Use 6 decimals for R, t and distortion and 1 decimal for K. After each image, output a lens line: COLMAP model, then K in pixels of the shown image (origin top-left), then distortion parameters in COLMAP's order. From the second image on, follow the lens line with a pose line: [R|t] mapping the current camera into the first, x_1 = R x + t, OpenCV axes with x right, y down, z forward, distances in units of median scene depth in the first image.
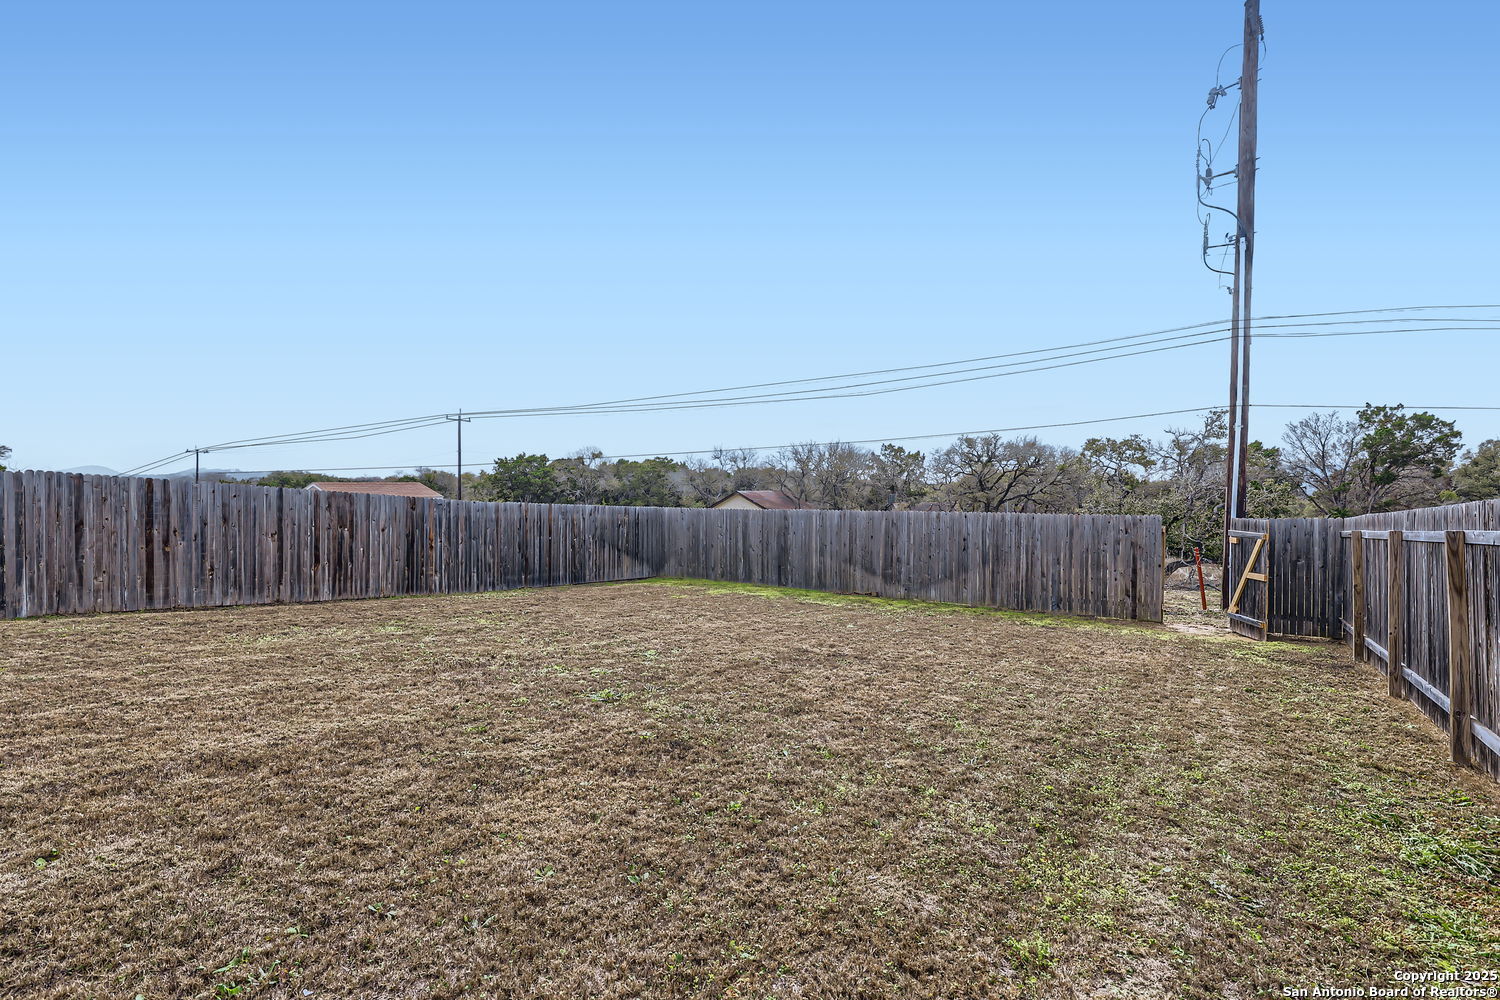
lens RADIAL K [[696.2, 0, 750.9], [0, 696.2, 491.3], [0, 0, 1]] dist [0.015486, -0.000137]
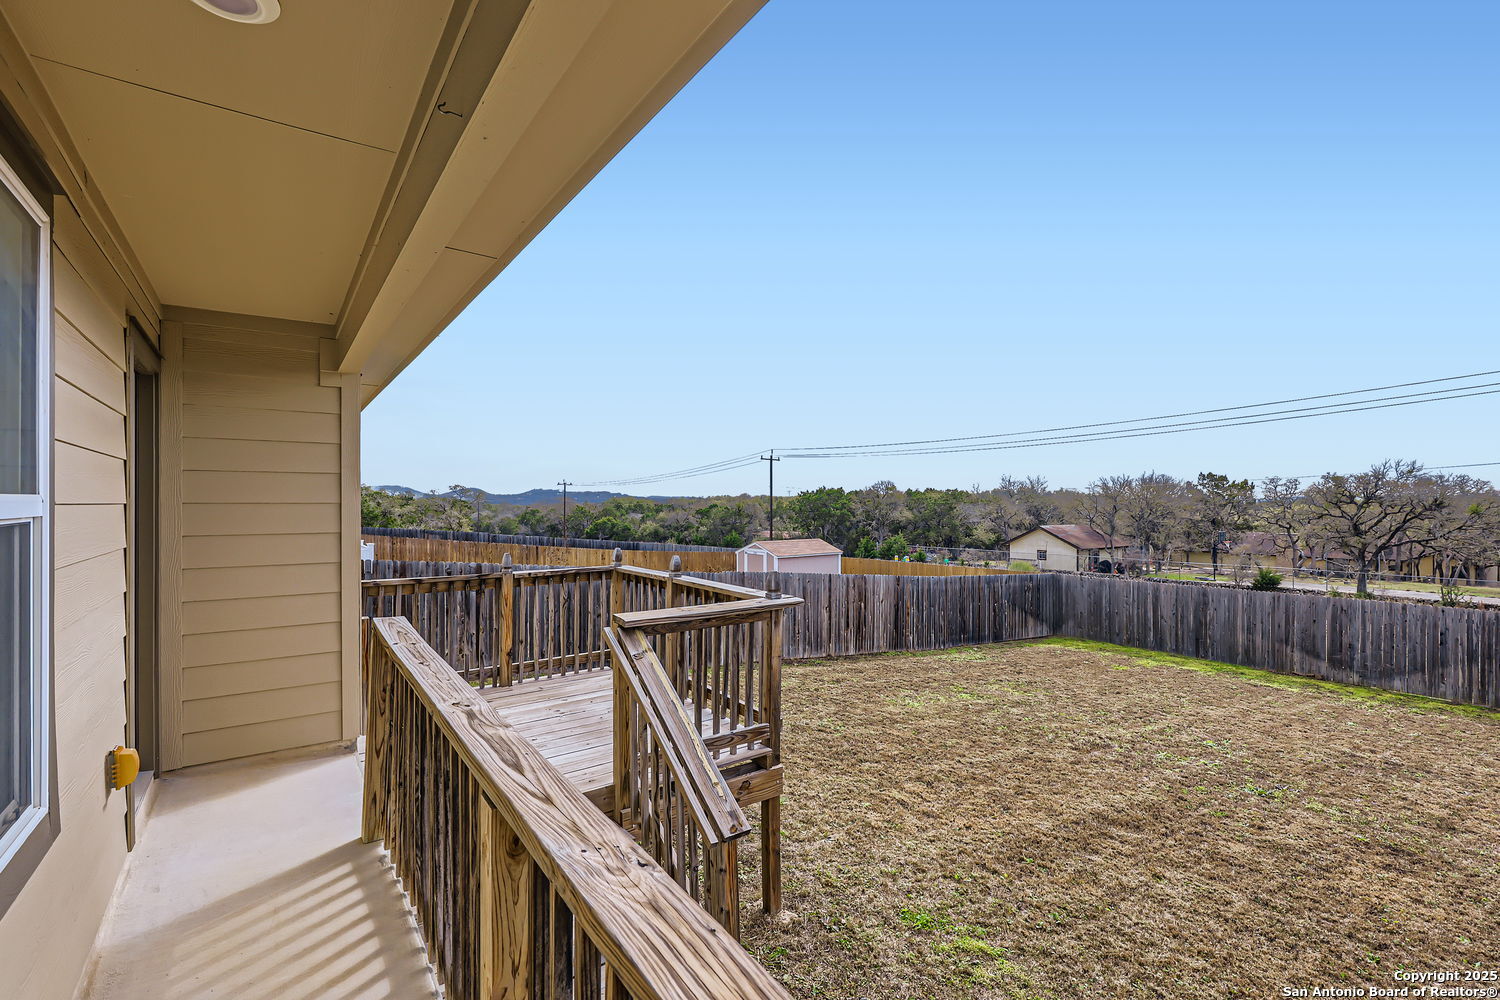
lens RADIAL K [[673.3, 0, 753.9], [0, 673.3, 500.5], [0, 0, 1]] dist [0.004913, -0.000744]
pose [[0.936670, -0.002814, -0.350203, -0.231950], [-0.000886, 0.999945, -0.010406, -0.093270], [0.350213, 0.010057, 0.936616, -0.212236]]
